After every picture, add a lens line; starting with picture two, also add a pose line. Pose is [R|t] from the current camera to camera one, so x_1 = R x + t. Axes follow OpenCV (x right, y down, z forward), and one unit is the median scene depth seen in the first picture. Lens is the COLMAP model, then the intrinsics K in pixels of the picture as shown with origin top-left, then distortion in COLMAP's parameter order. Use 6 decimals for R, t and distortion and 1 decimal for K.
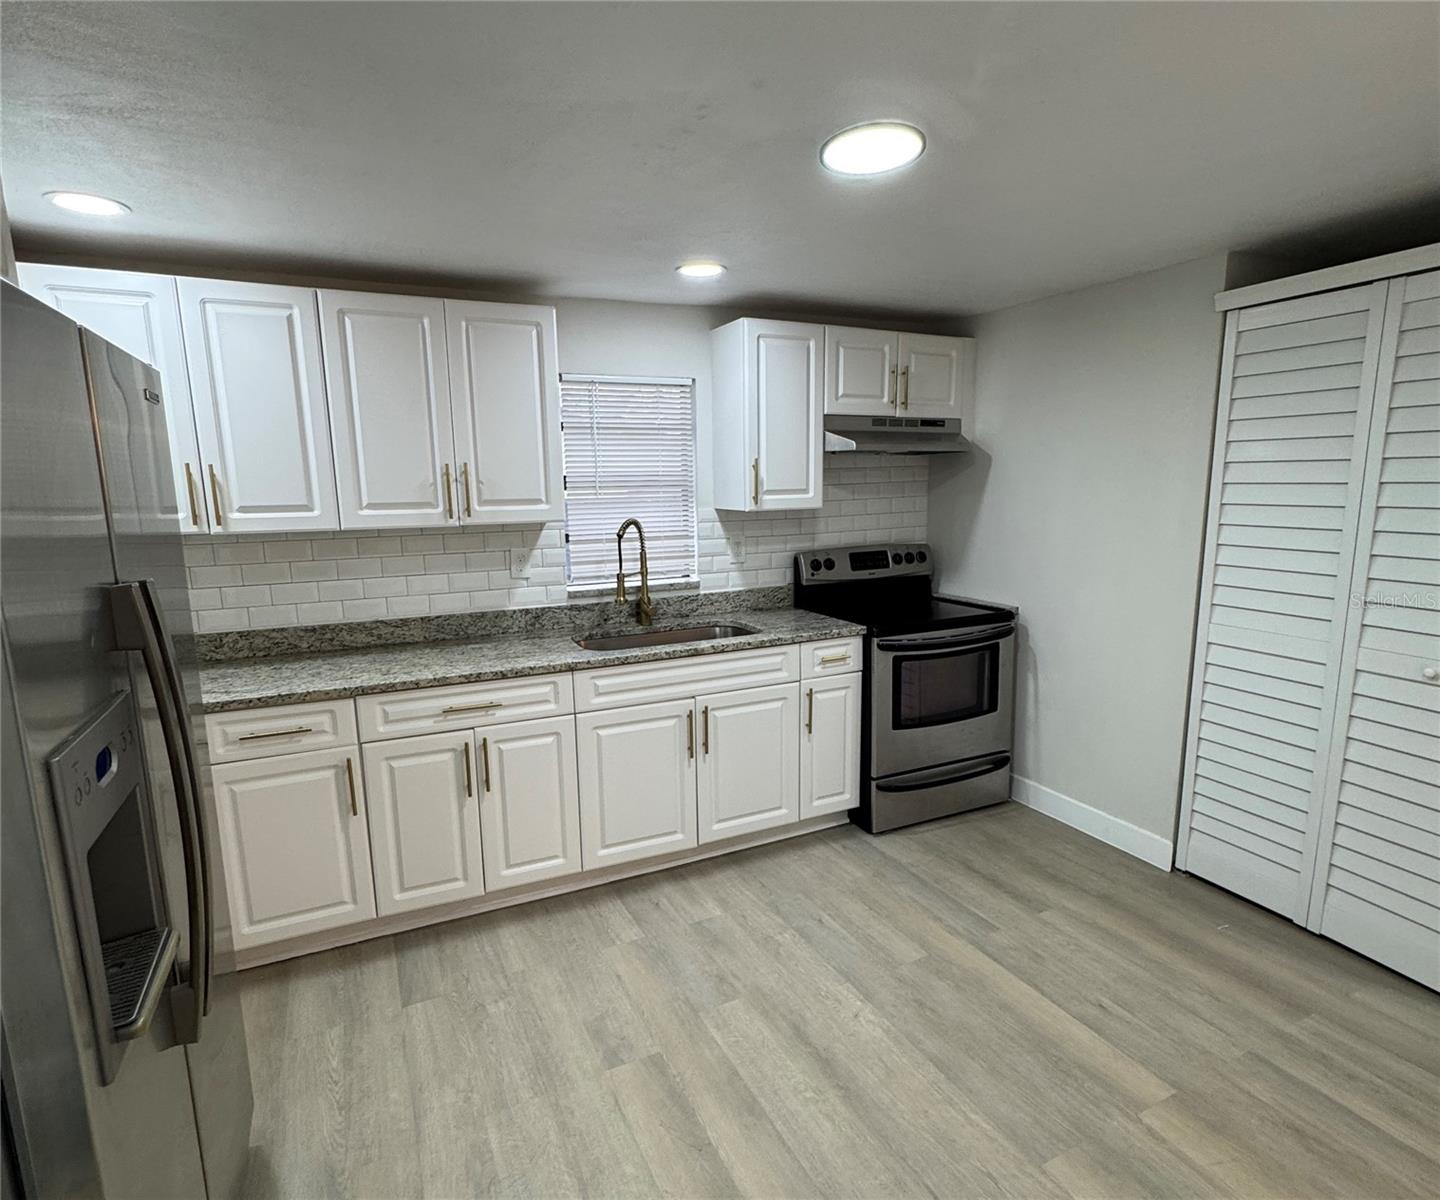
lens RADIAL K [[775.0, 0, 720.4], [0, 775.0, 612.4], [0, 0, 1]] dist [-0.001897, 0.000791]
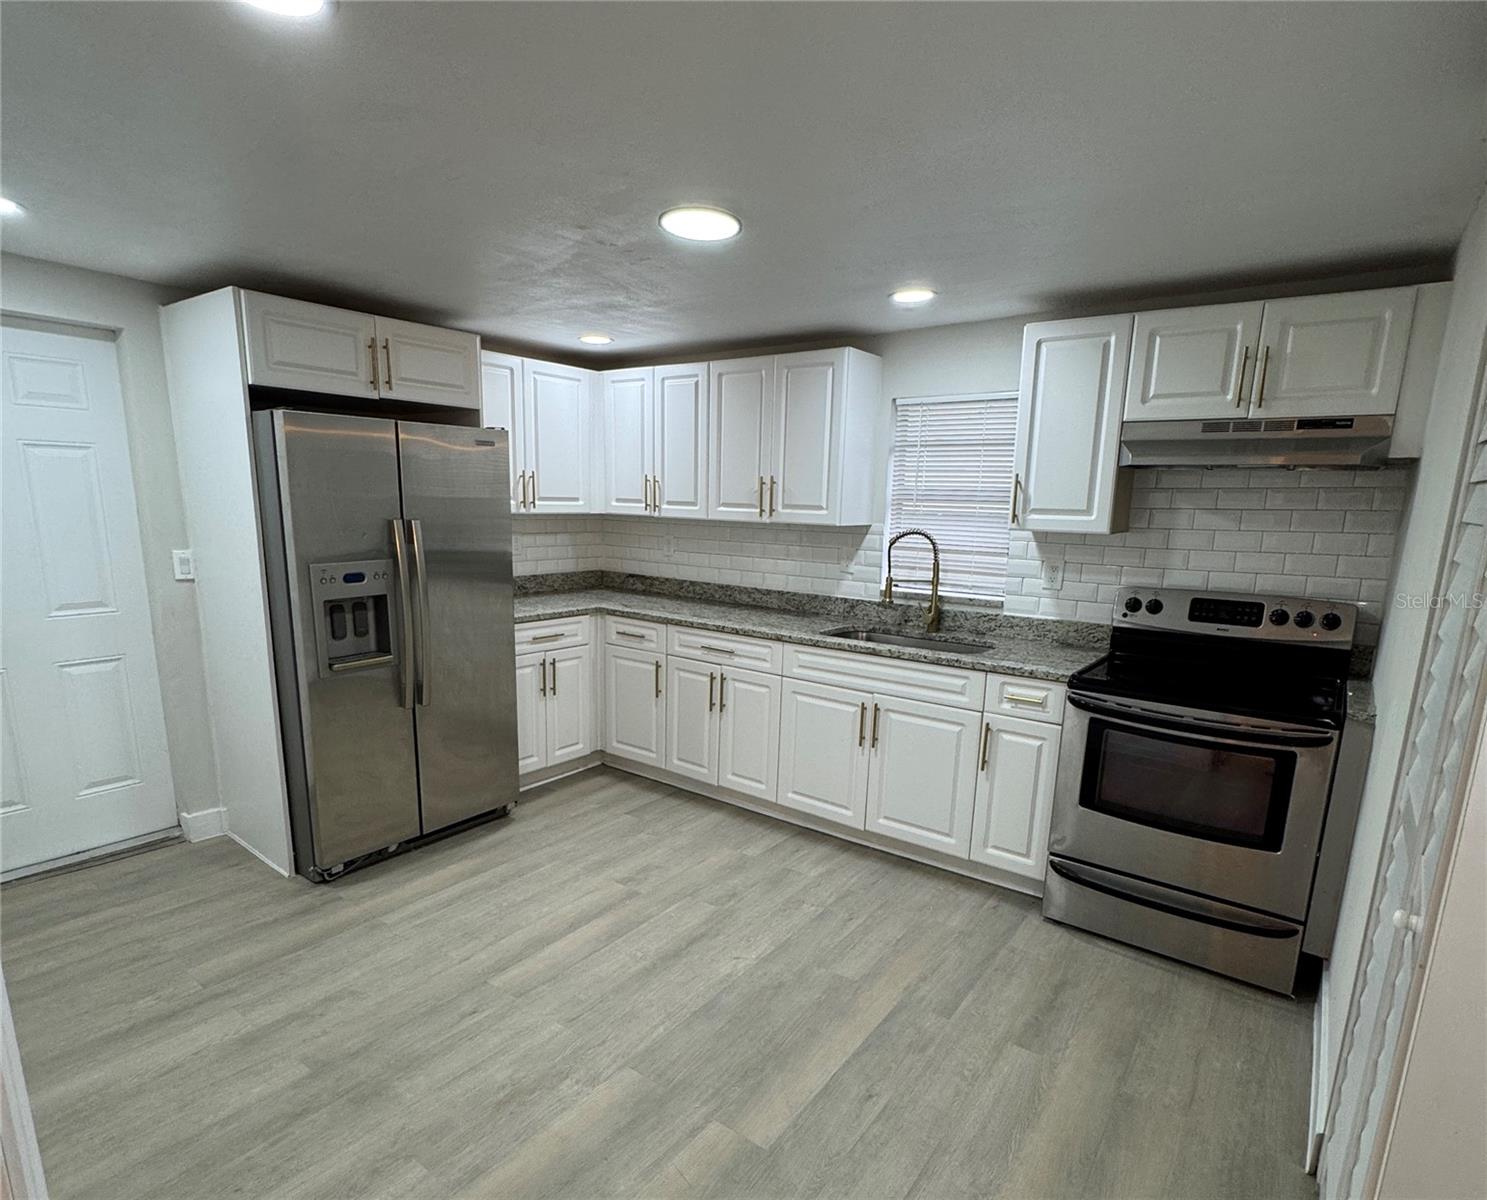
lens RADIAL K [[790.5, 0, 733.7], [0, 790.5, 645.6], [0, 0, 1]] dist [-0.003679, -0.000791]
pose [[0.463337, 0.191992, -0.865135, 0.754594], [-0.178312, 0.976481, 0.121204, -0.051082], [0.868057, 0.098106, 0.486674, 0.259372]]
